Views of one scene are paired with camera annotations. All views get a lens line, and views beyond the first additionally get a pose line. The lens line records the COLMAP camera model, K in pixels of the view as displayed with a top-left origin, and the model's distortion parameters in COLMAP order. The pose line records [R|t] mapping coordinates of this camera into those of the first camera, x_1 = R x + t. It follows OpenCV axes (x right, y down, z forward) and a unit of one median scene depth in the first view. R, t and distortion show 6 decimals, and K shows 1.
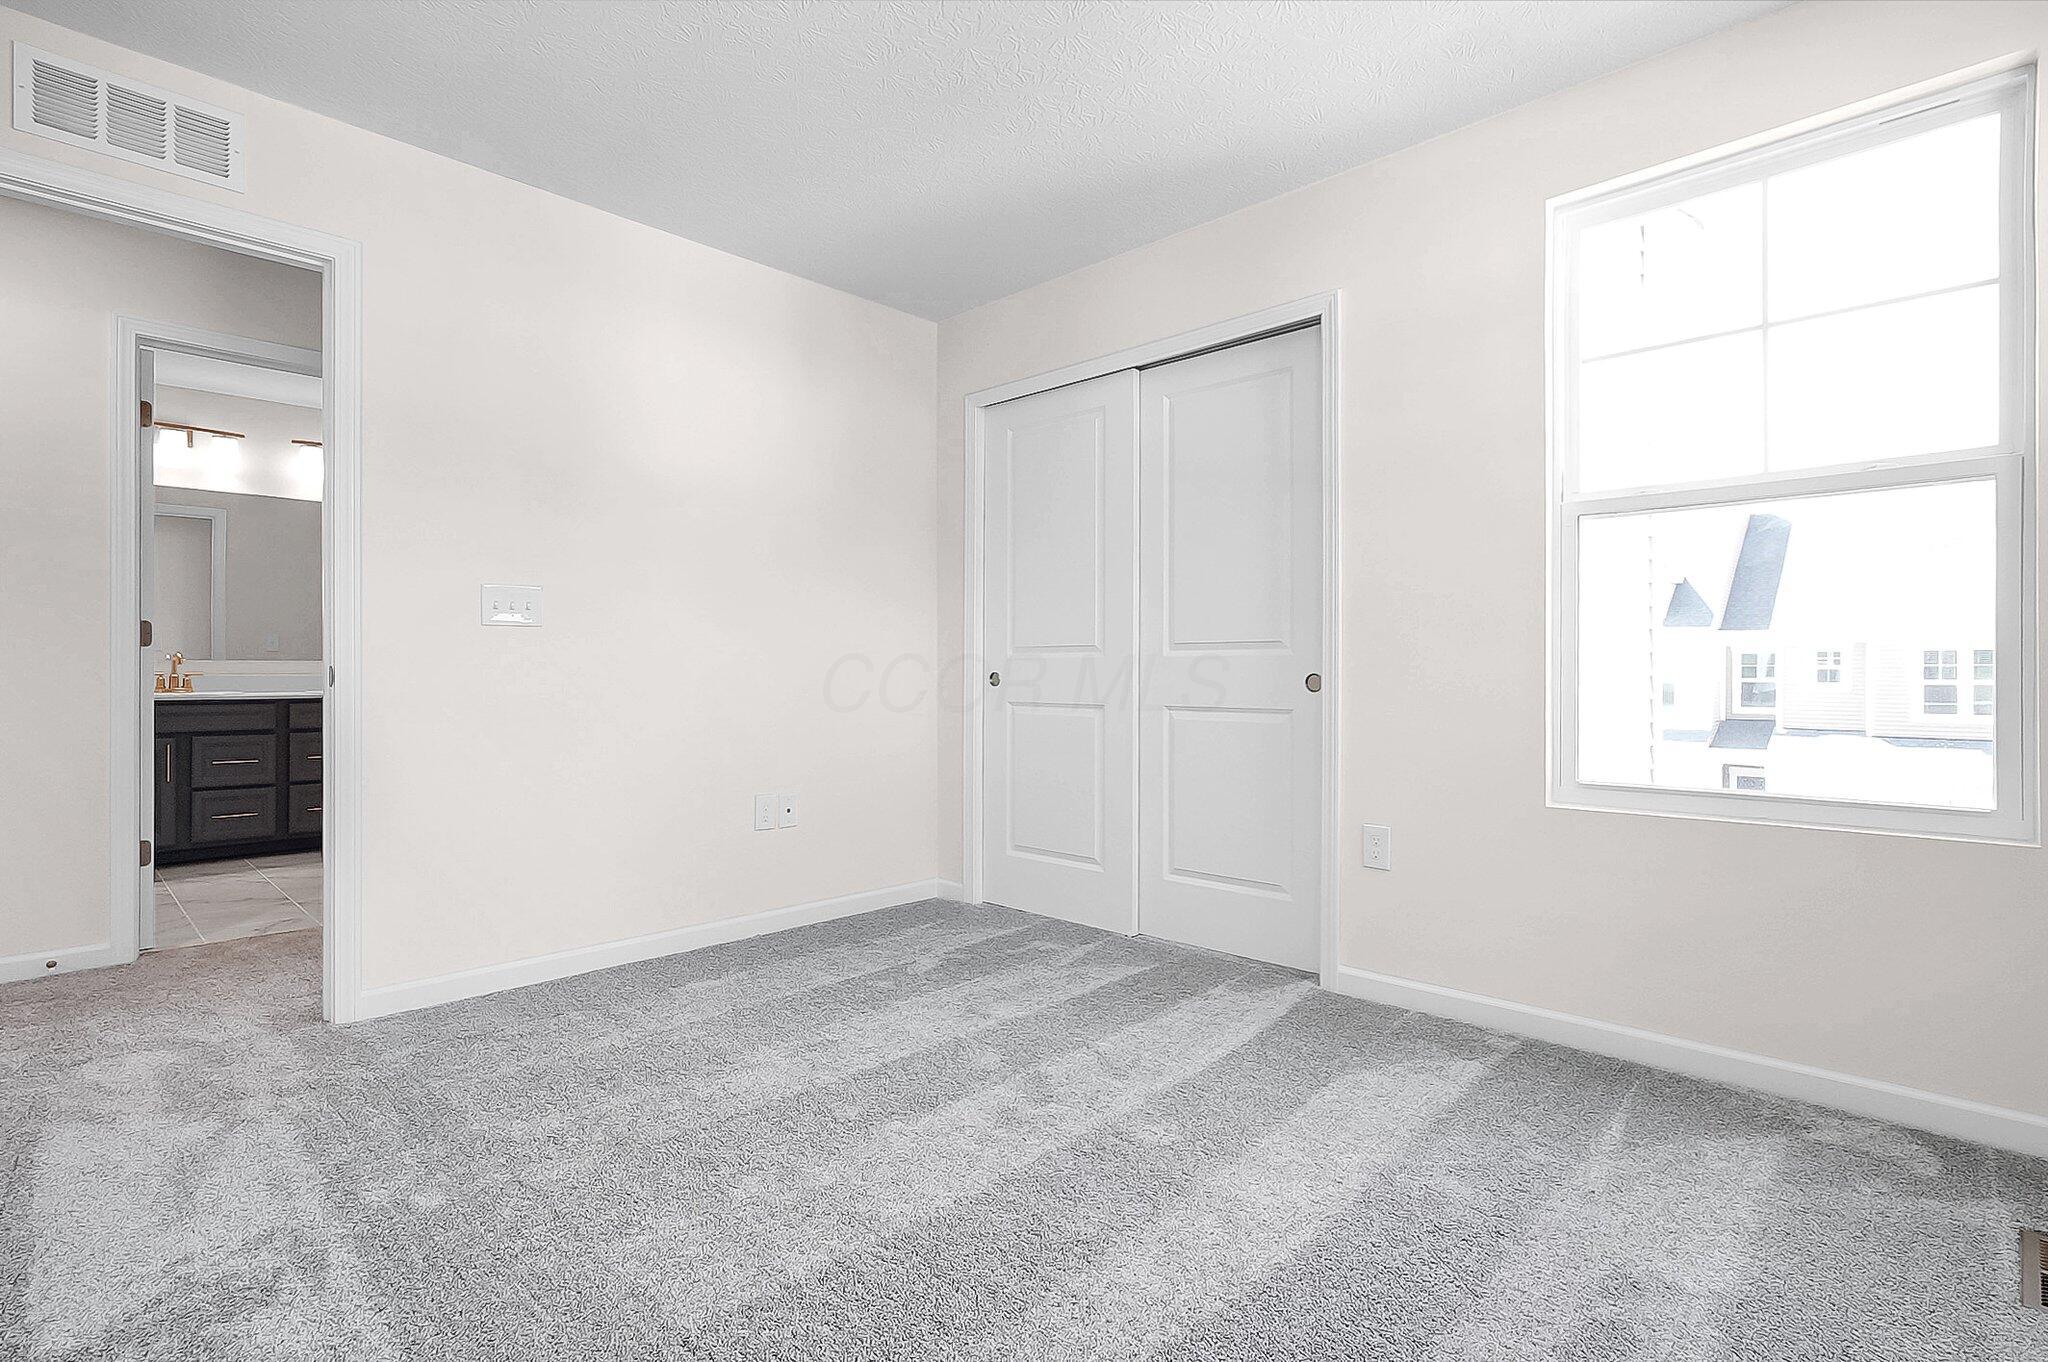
lens RADIAL K [[955.5, 0, 1017.5], [0, 955.5, 675.9], [0, 0, 1]] dist [0.003081, 0.001441]
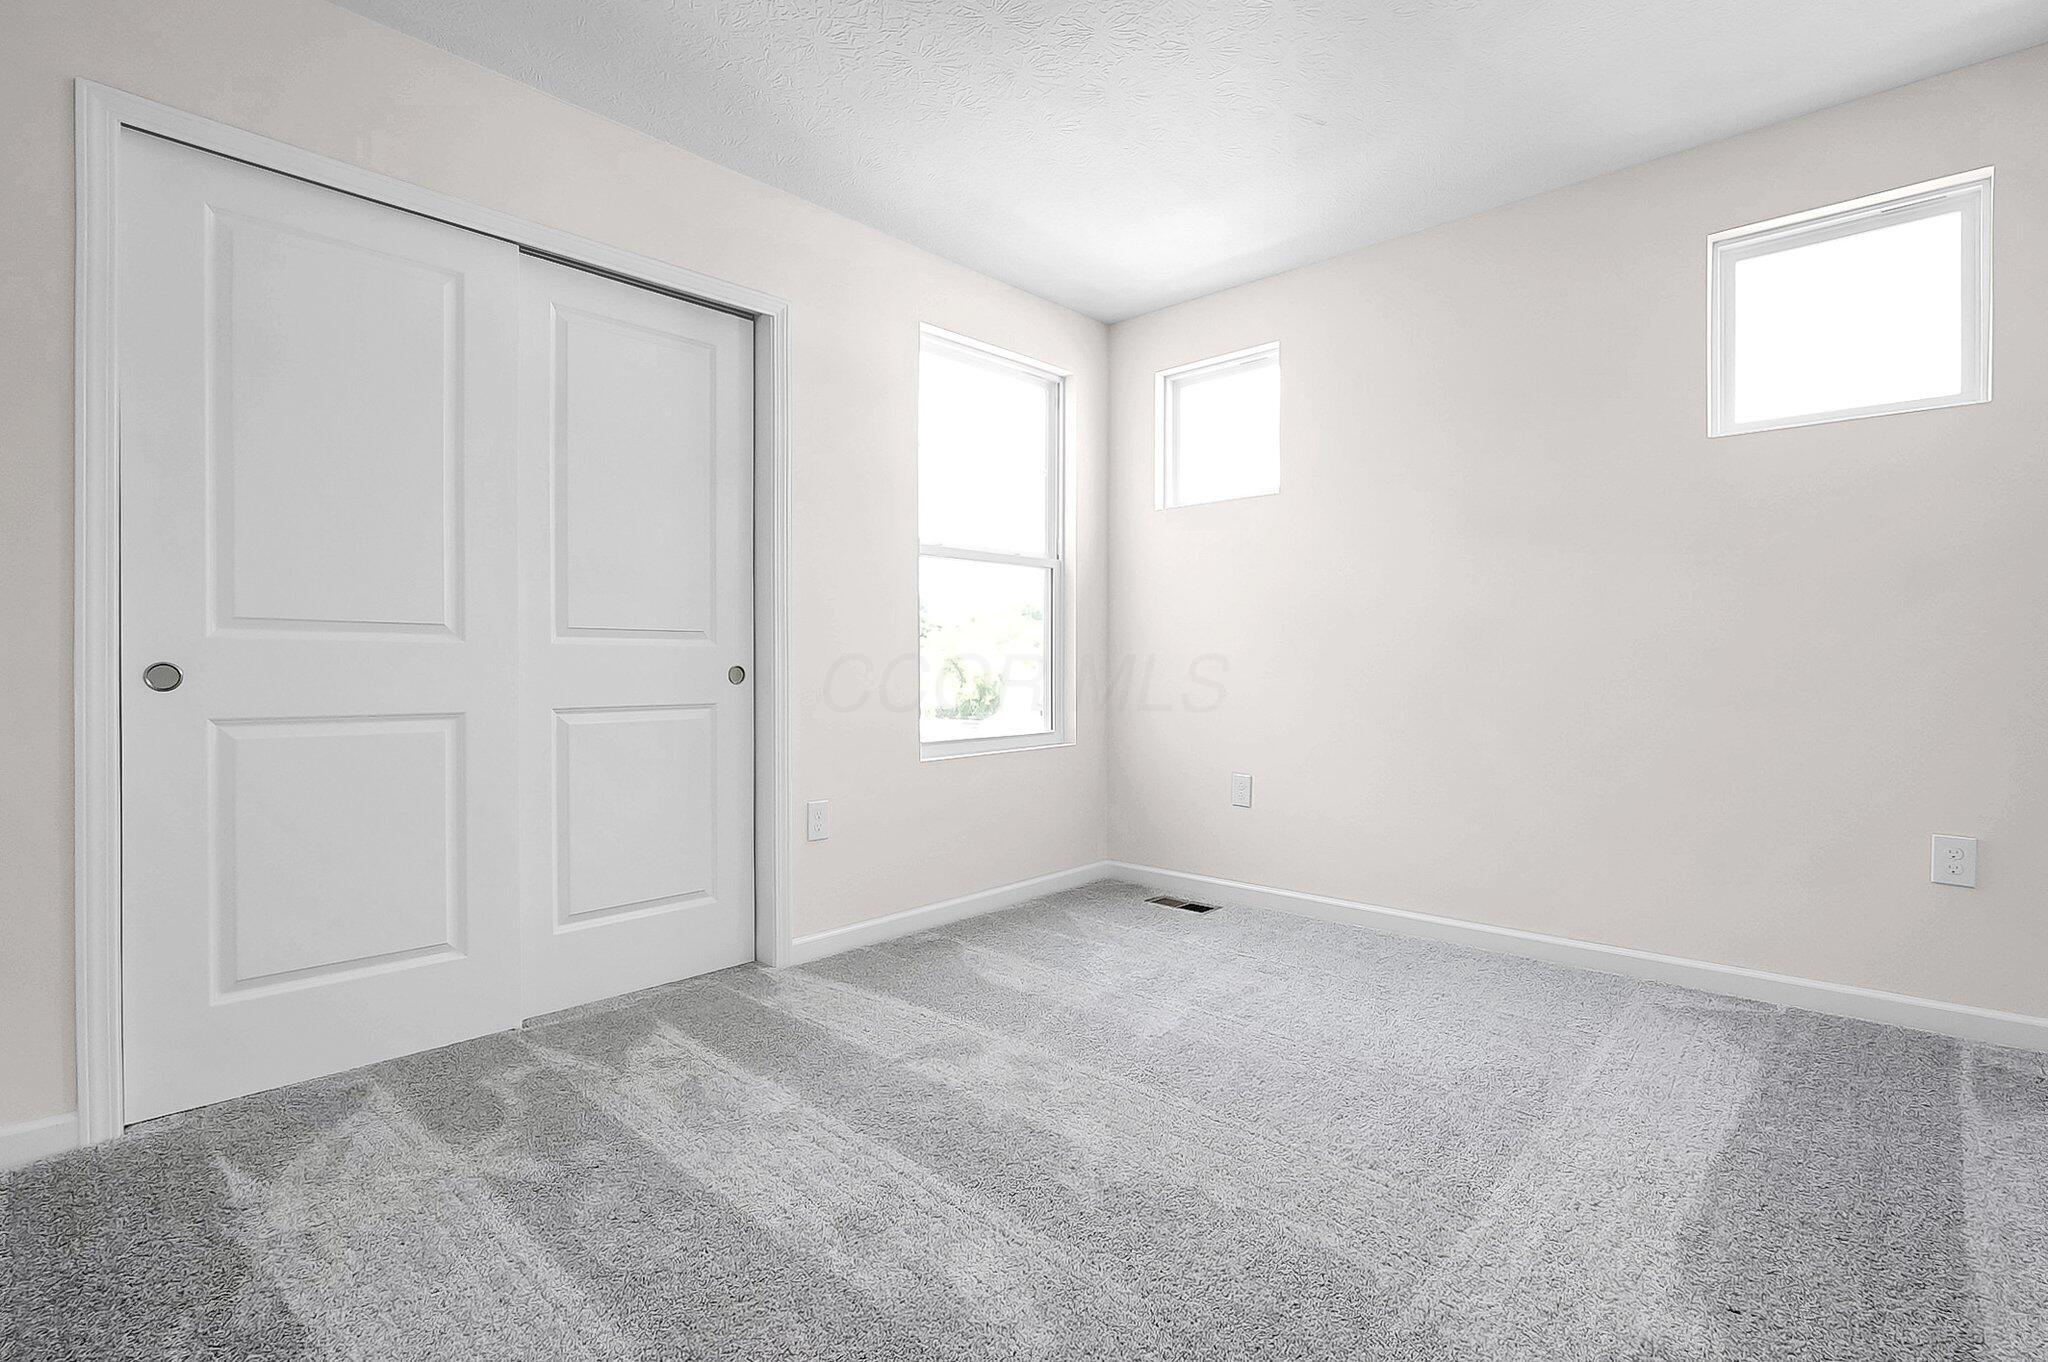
lens RADIAL K [[955.5, 0, 1024.8], [0, 955.5, 676.7], [0, 0, 1]] dist [0.003081, 0.001441]
pose [[0.008857, -0.014817, 0.999851, -0.671763], [0.001462, 0.999889, 0.014804, -0.005514], [-0.999960, 0.001331, 0.008877, 0.676993]]
